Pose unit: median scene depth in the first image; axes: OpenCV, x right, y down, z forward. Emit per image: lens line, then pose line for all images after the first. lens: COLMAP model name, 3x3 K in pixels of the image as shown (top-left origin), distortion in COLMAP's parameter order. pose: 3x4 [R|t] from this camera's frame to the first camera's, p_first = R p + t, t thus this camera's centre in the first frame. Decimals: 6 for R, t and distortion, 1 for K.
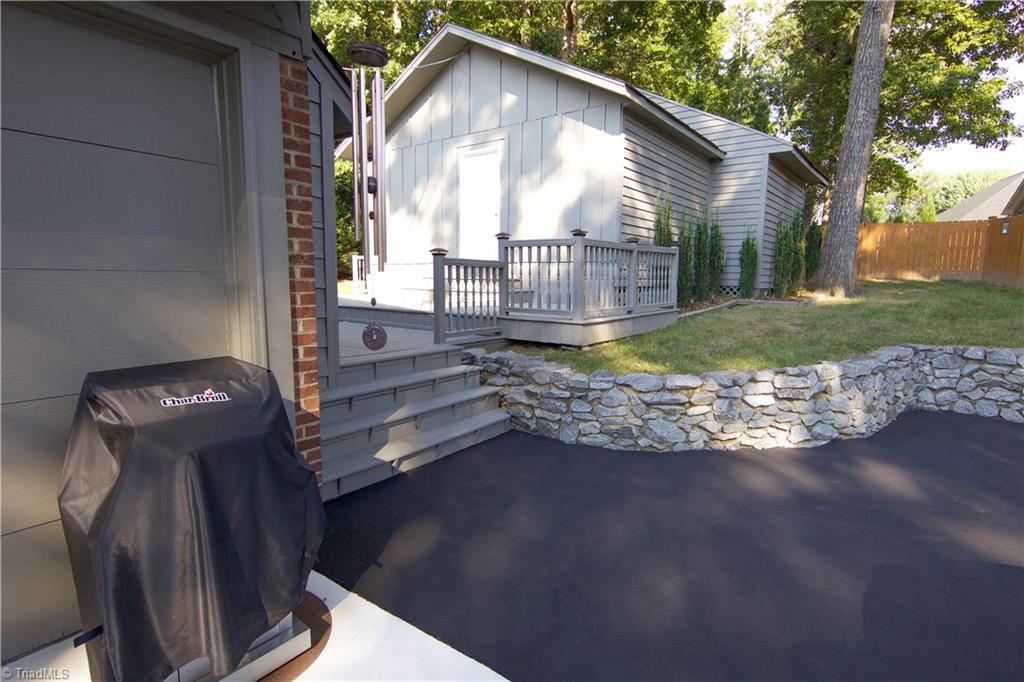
lens RADIAL K [[520.2, 0, 517.6], [0, 520.2, 344.3], [0, 0, 1]] dist [-0.011502, 0.000273]
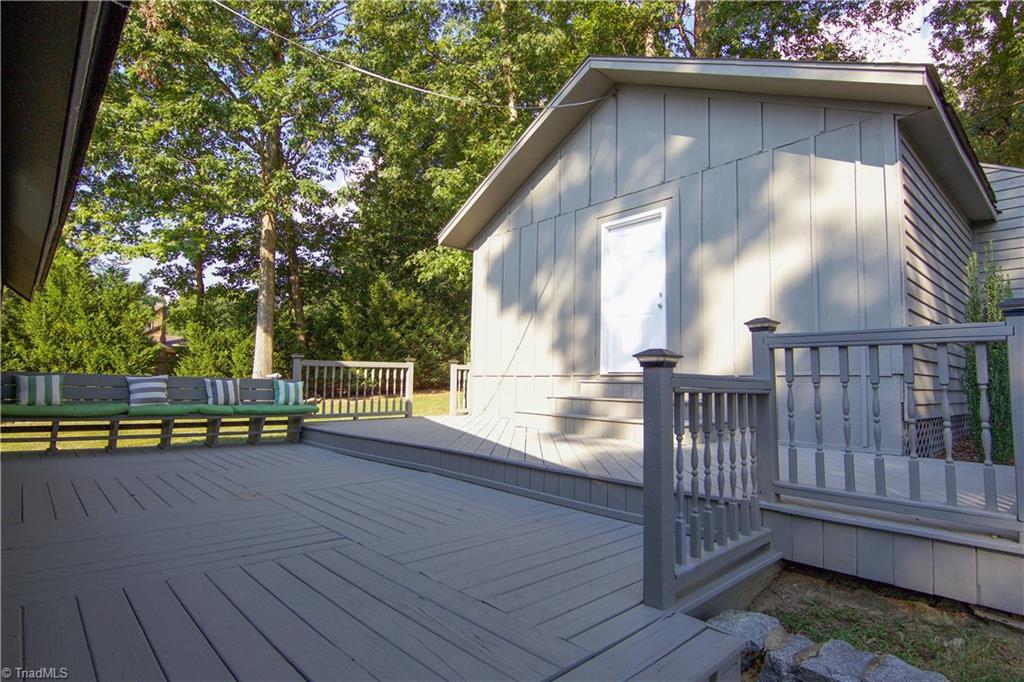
lens RADIAL K [[520.2, 0, 517.6], [0, 520.2, 344.3], [0, 0, 1]] dist [-0.011502, 0.000273]
pose [[0.983834, -0.006072, -0.178980, -0.099032], [-0.030709, 0.978901, -0.202015, -0.056093], [0.176430, 0.204246, 0.962890, 0.322299]]
